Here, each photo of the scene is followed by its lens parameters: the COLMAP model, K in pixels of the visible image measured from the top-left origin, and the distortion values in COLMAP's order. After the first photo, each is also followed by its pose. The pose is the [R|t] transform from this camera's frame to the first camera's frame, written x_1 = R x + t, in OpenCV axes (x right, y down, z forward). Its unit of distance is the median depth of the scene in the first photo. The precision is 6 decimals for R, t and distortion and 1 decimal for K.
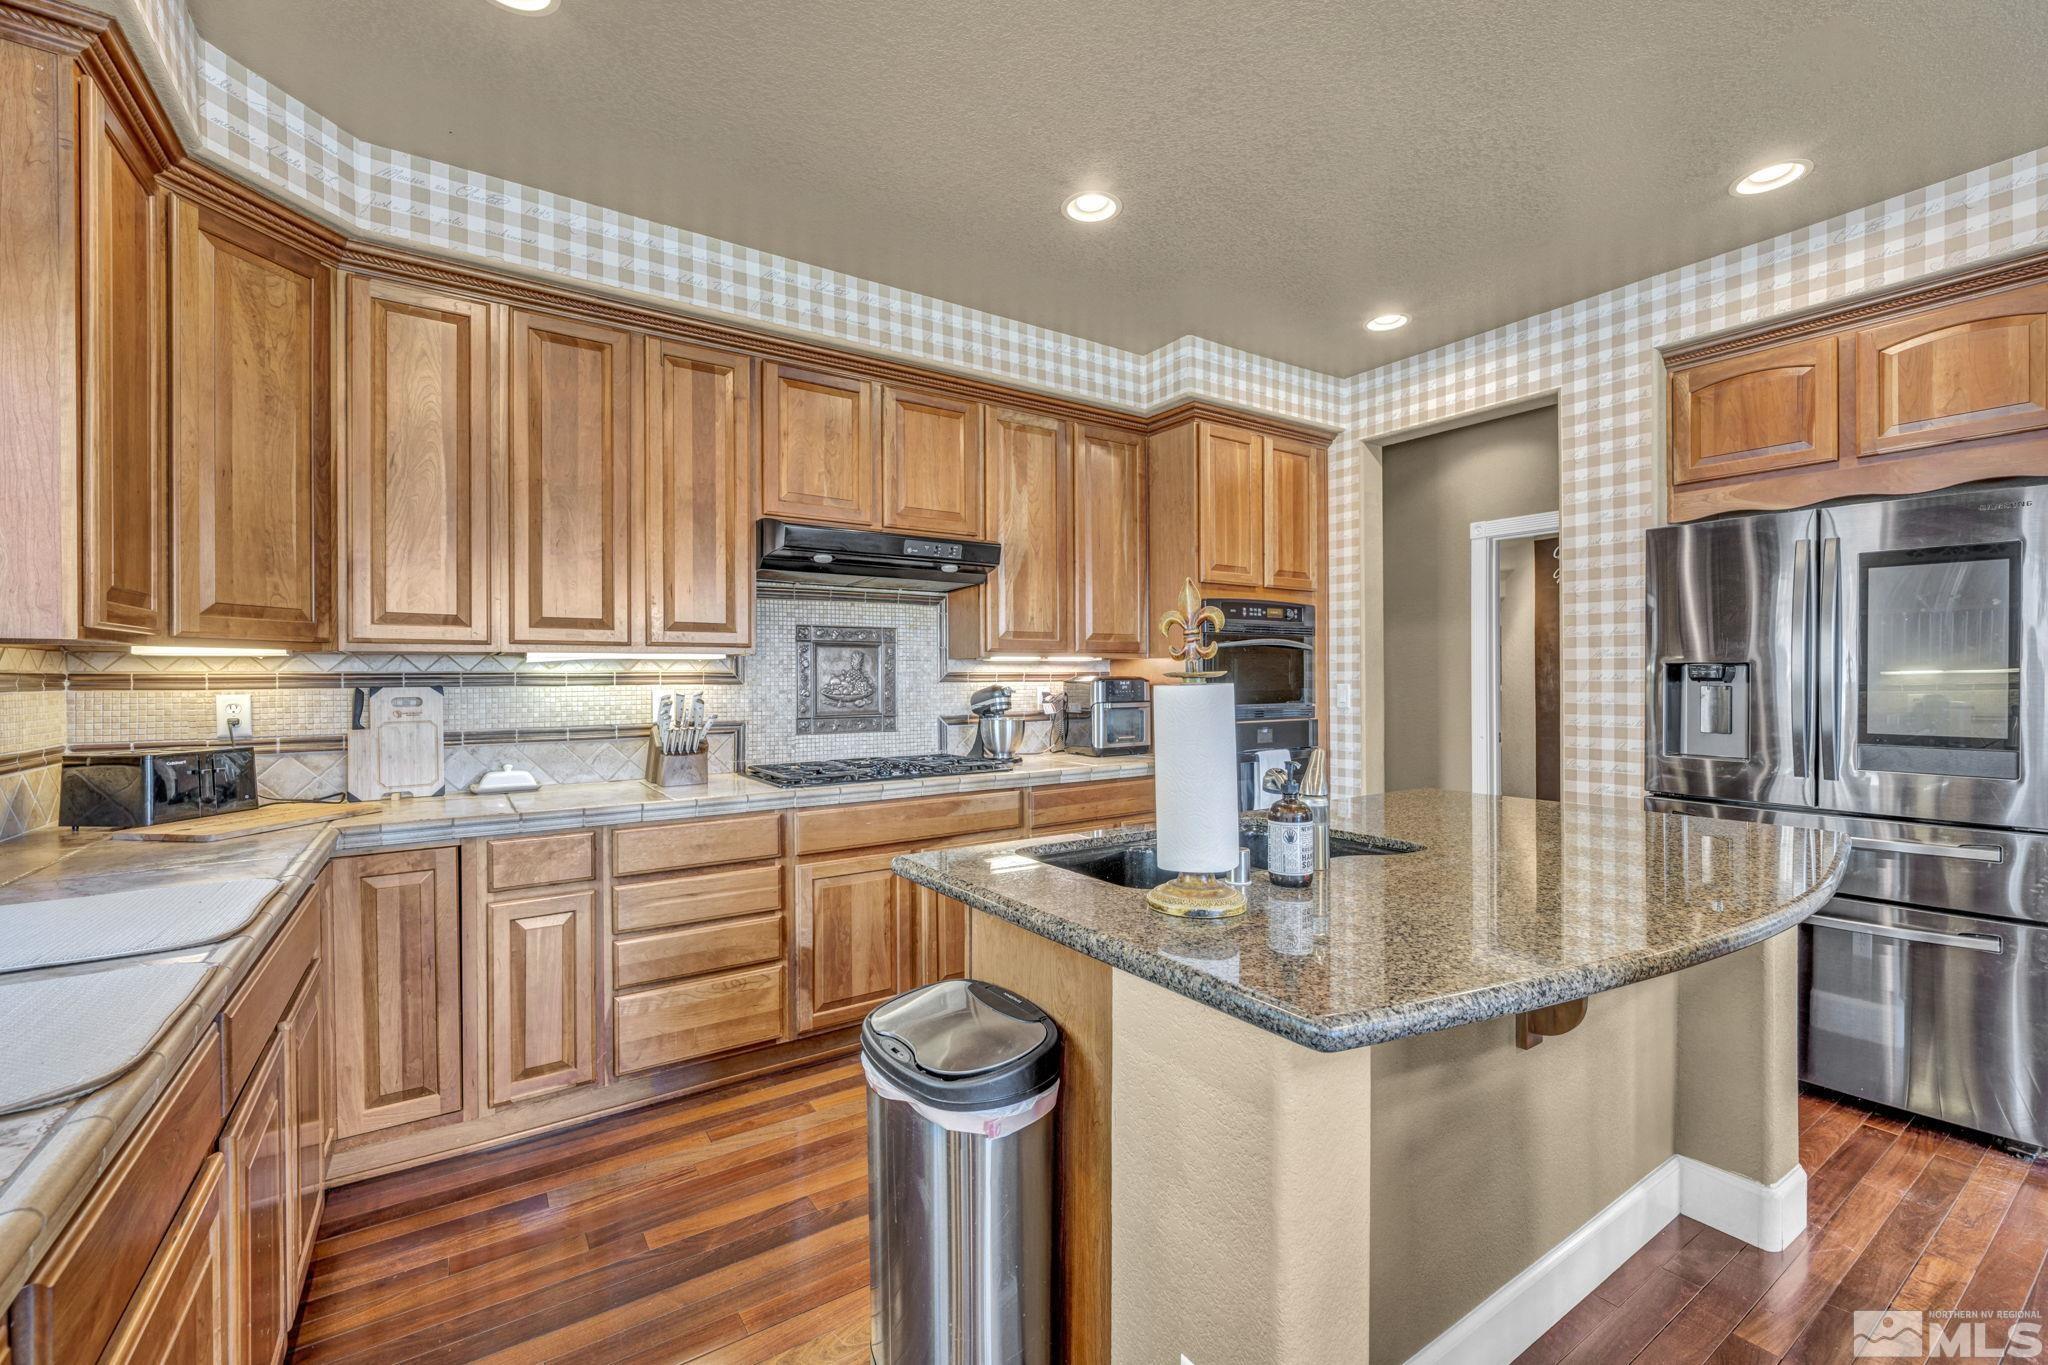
lens RADIAL K [[818.7, 0, 985.8], [0, 818.7, 678.9], [0, 0, 1]] dist [-0.003949, 0.000230]
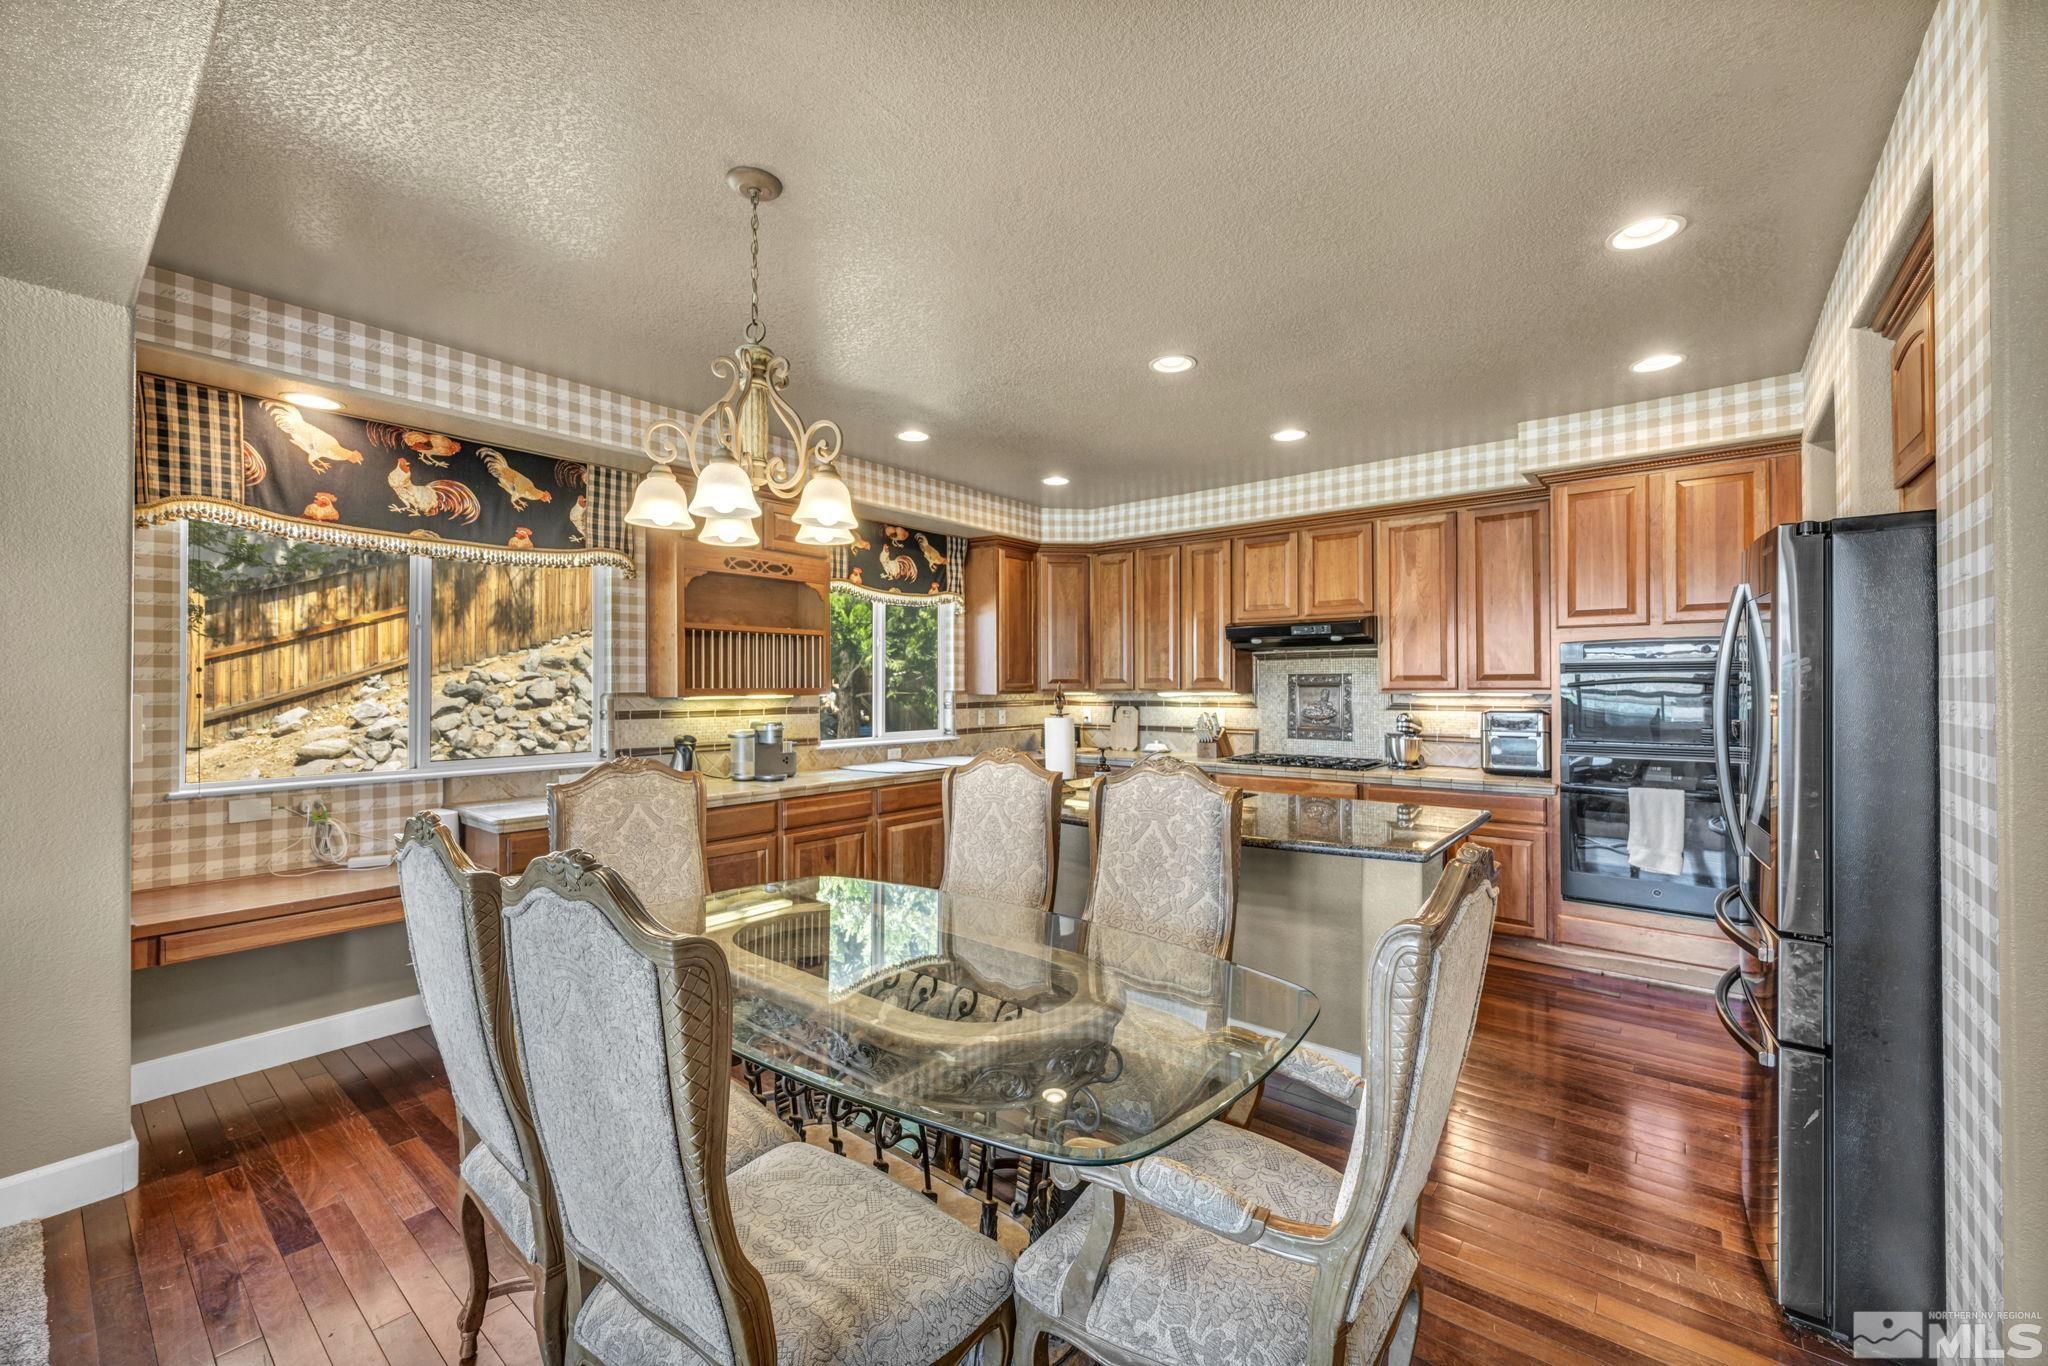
lens RADIAL K [[818.7, 0, 1045.6], [0, 818.7, 684.2], [0, 0, 1]] dist [-0.003949, 0.000230]
pose [[0.328279, 0.000477, -0.944581, 1.276959], [-0.004210, 0.999991, -0.000958, -0.043260], [0.944571, 0.004292, 0.328278, -0.042361]]
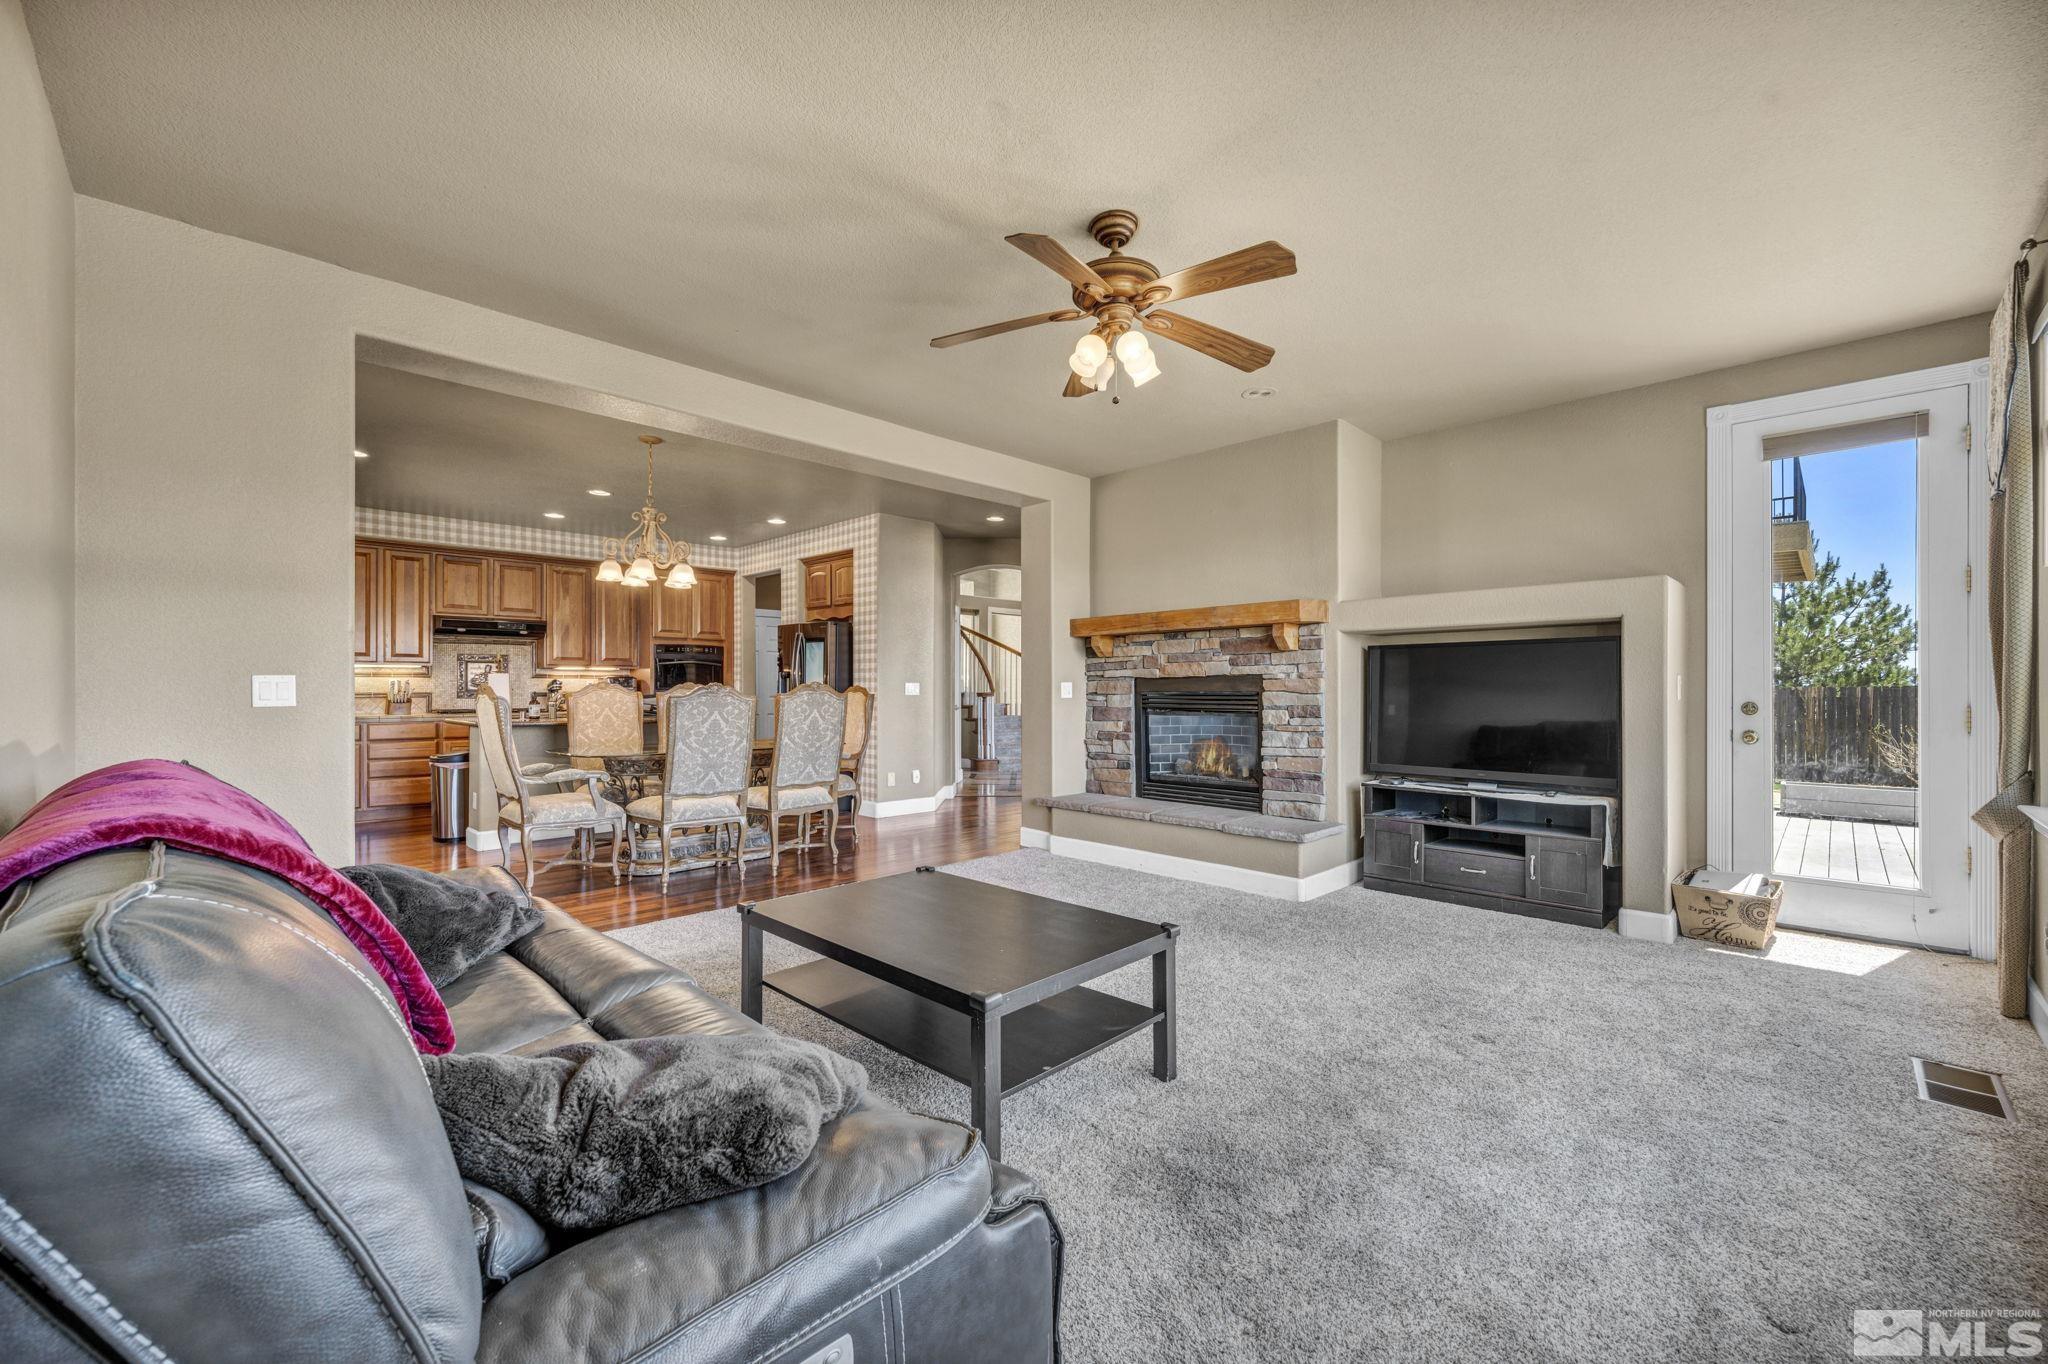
lens RADIAL K [[818.7, 0, 1021.7], [0, 818.7, 685.9], [0, 0, 1]] dist [-0.003949, 0.000230]
pose [[0.976282, 0.005785, 0.216425, 0.928907], [-0.005778, 0.999983, -0.000662, 0.023977], [-0.216425, -0.000604, 0.976299, -1.835223]]
